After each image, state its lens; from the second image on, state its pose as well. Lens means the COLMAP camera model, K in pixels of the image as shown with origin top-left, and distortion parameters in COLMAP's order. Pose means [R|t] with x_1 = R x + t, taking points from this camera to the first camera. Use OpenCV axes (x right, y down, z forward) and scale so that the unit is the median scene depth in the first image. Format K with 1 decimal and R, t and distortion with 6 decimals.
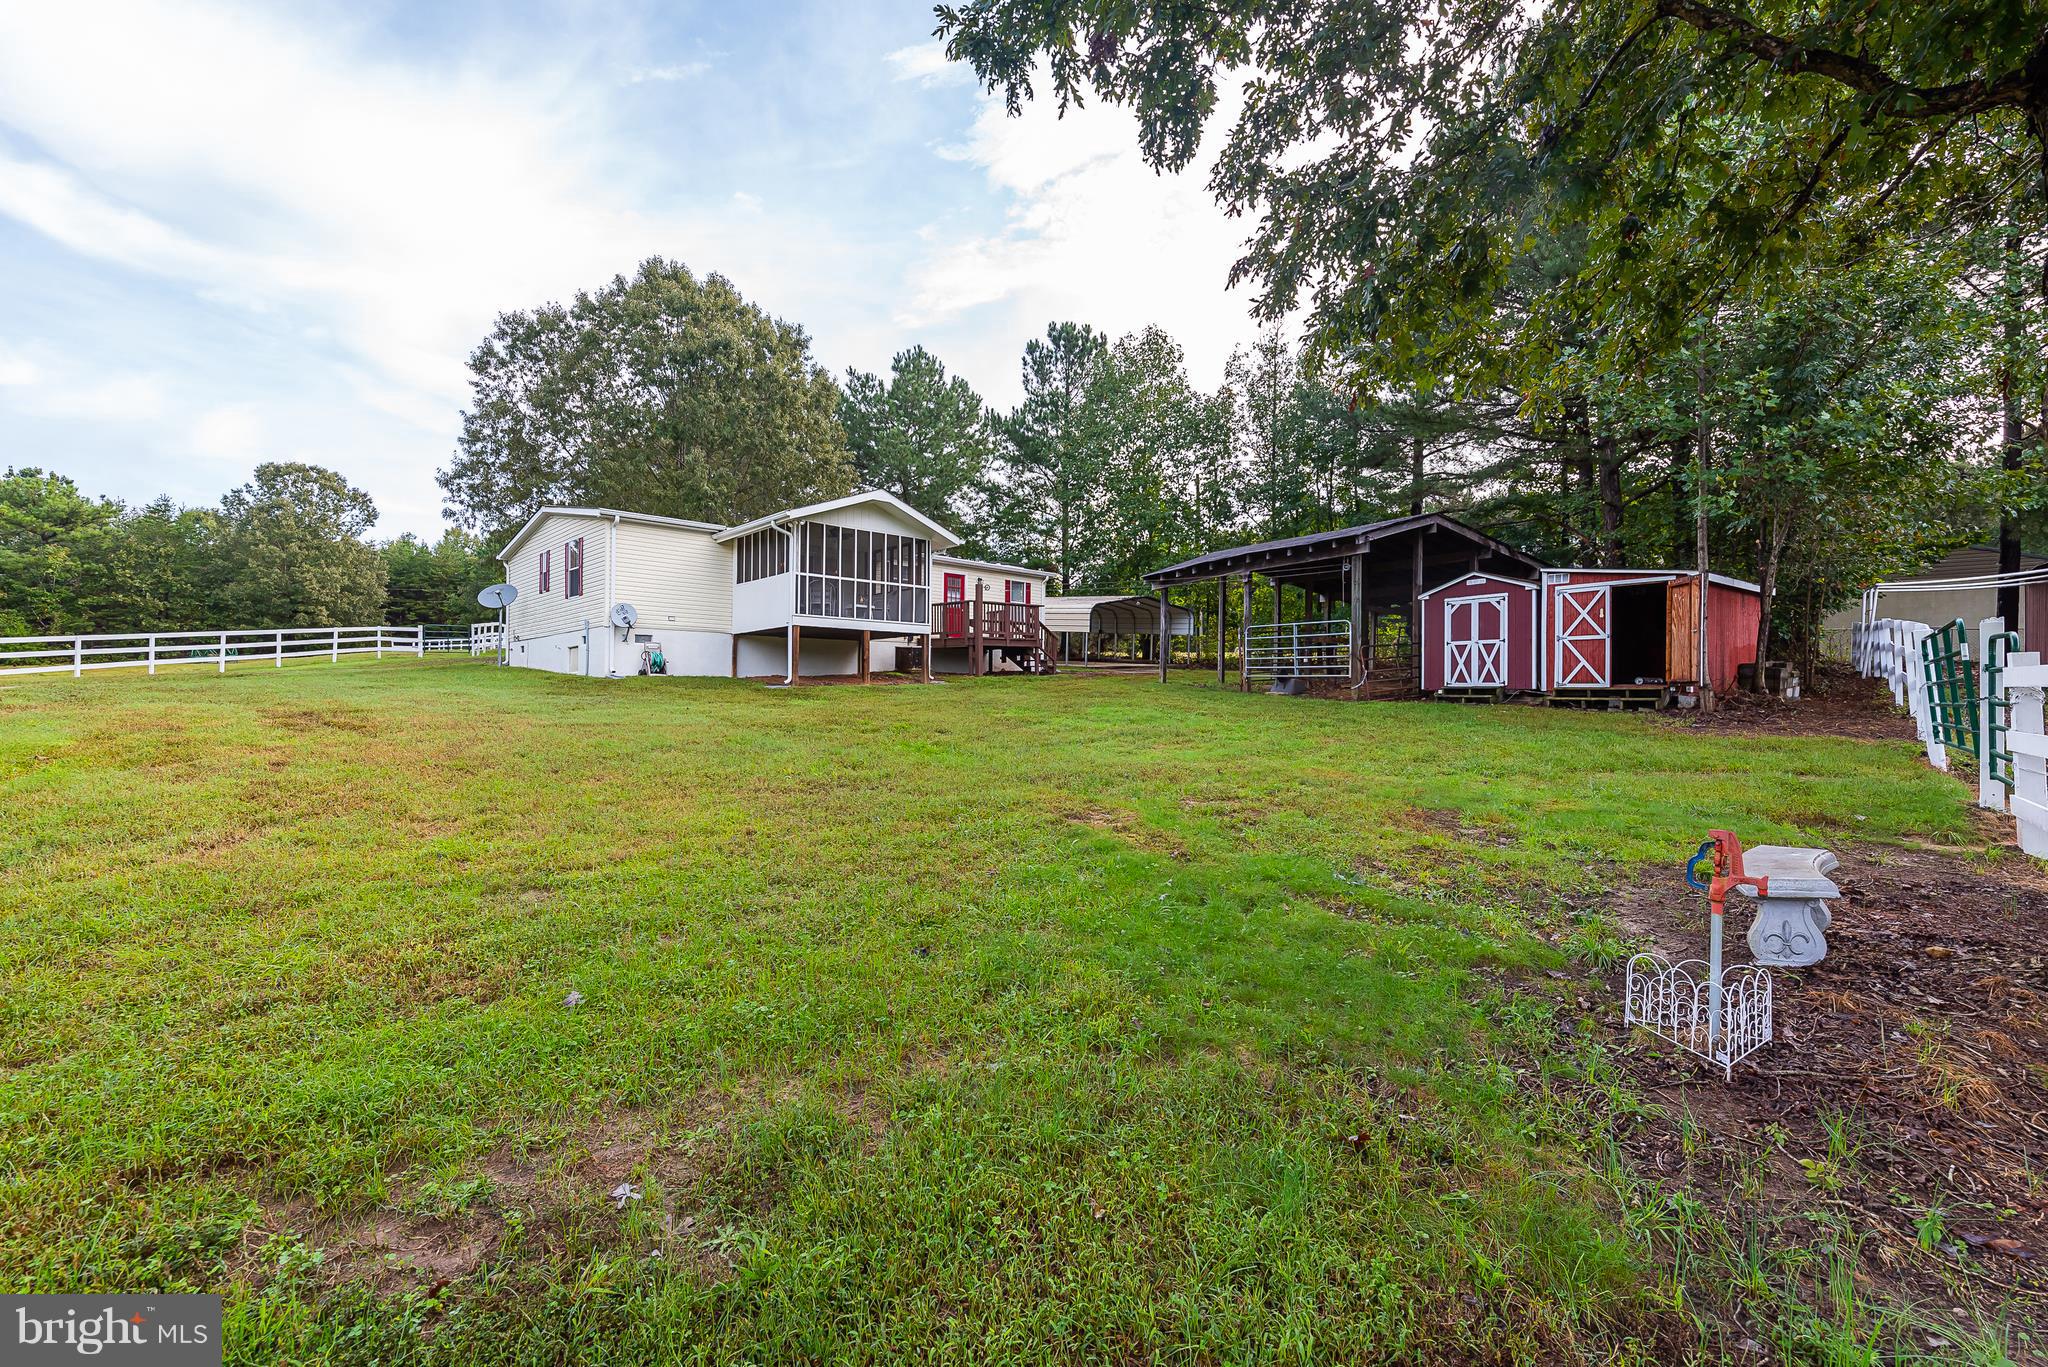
lens RADIAL K [[943.4, 0, 1024.0], [0, 943.4, 683.5], [0, 0, 1]] dist [0.000335, -0.000085]
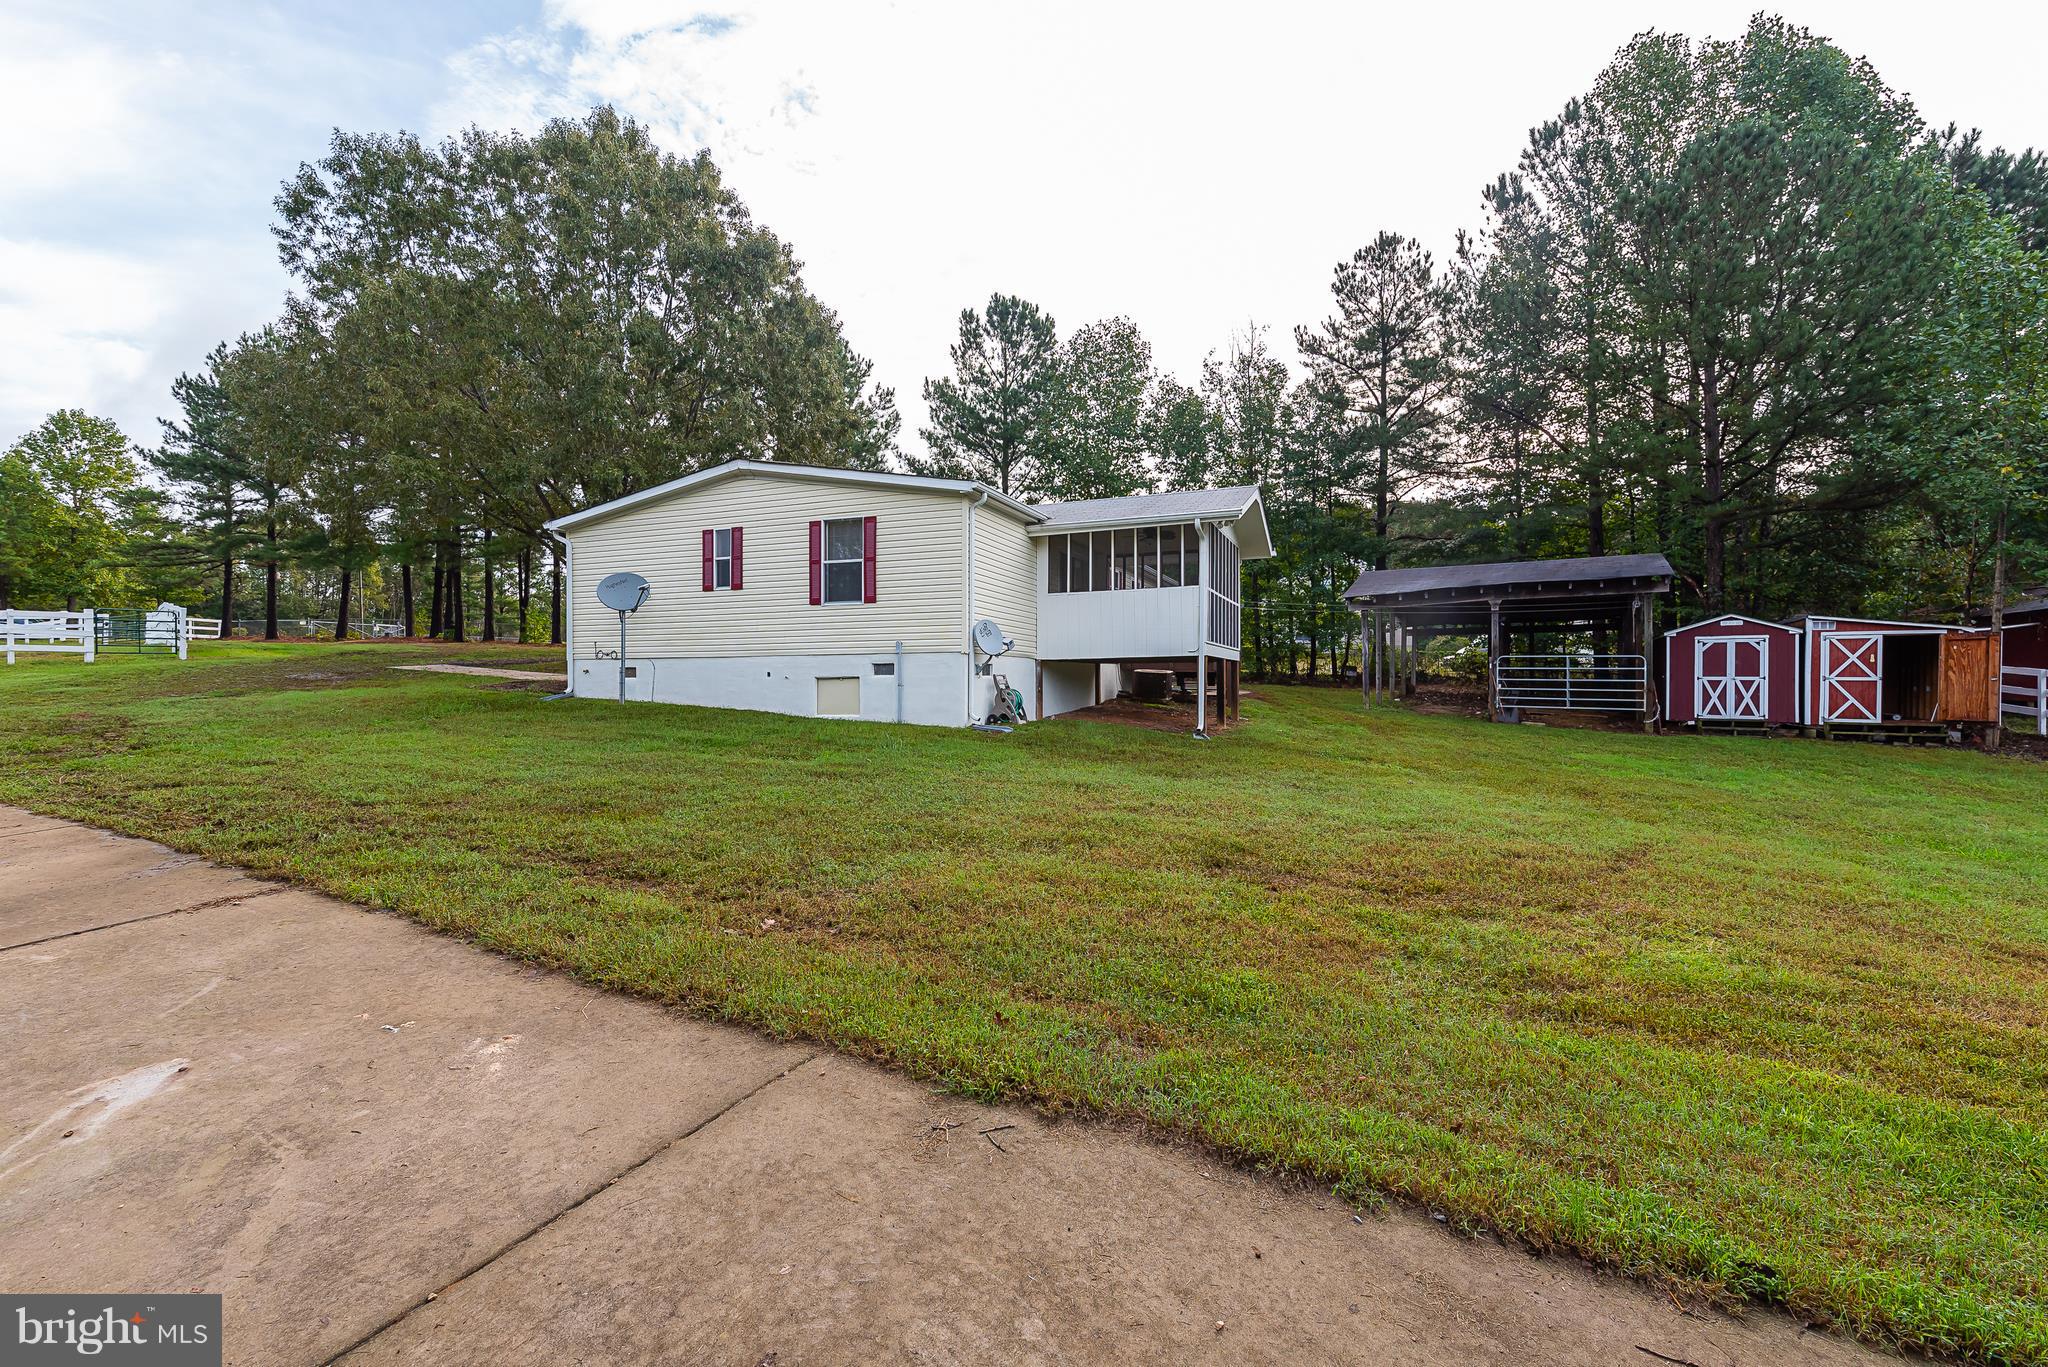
lens RADIAL K [[943.4, 0, 1024.0], [0, 943.4, 683.5], [0, 0, 1]] dist [0.000335, -0.000085]
pose [[0.899474, -0.002017, 0.436969, -0.731243], [-0.005558, 0.999856, 0.016057, -0.050538], [-0.436939, -0.016871, 0.899333, 0.373200]]
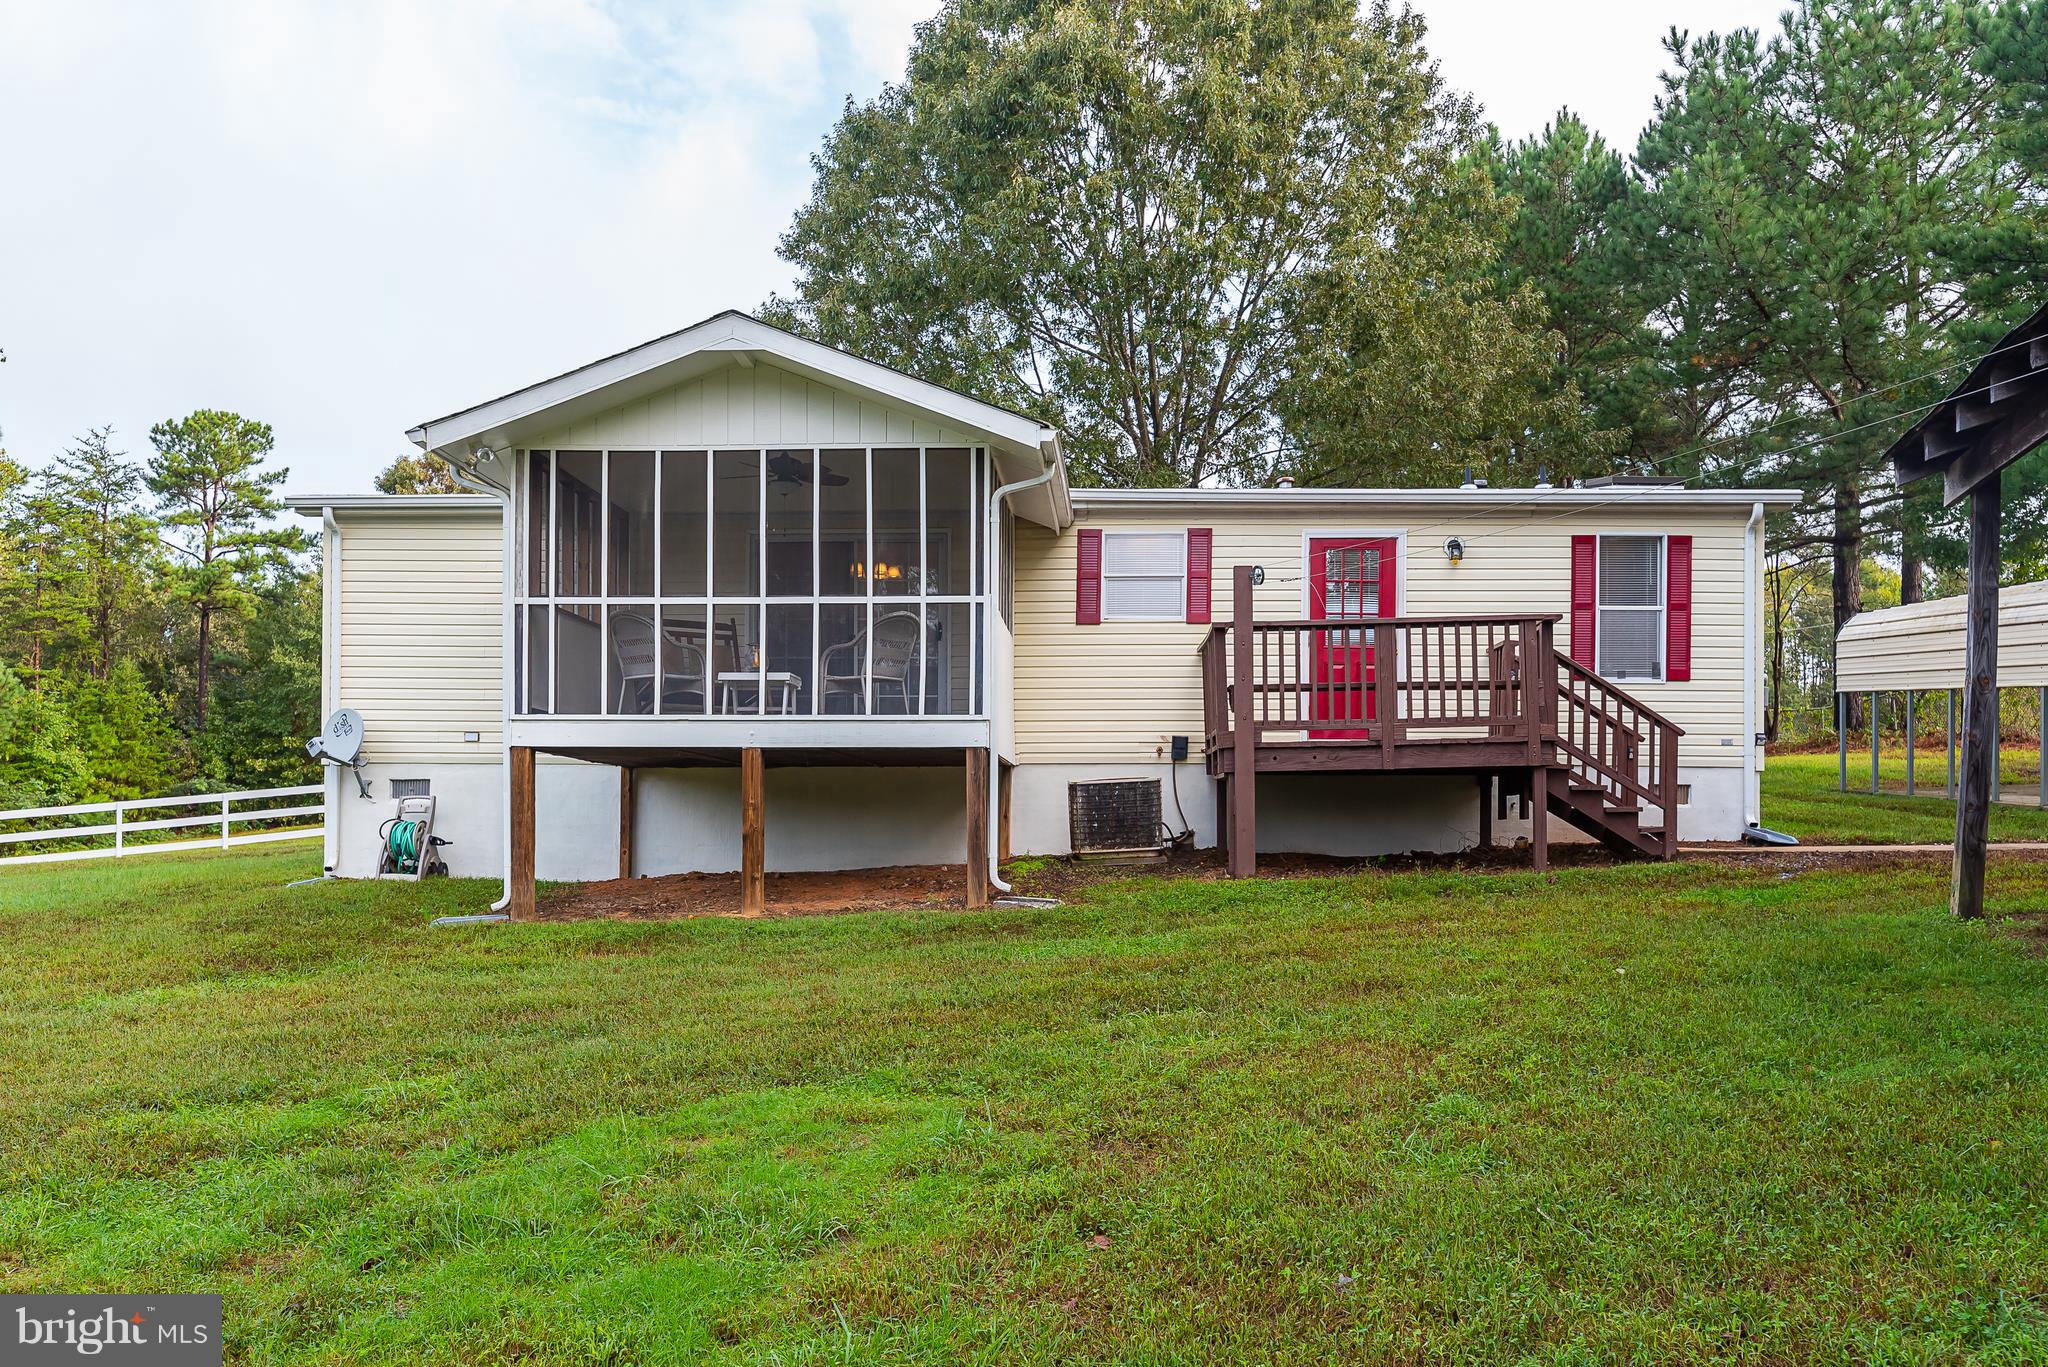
lens RADIAL K [[1806.5, 0, 1024.0], [0, 1806.5, 683.5], [0, 0, 1]] dist [0.116465, -0.000147]
pose [[0.702421, -0.061735, -0.709079, 0.376857], [0.016338, 0.997367, -0.070650, -0.036046], [0.711574, 0.038041, 0.701580, 0.673192]]
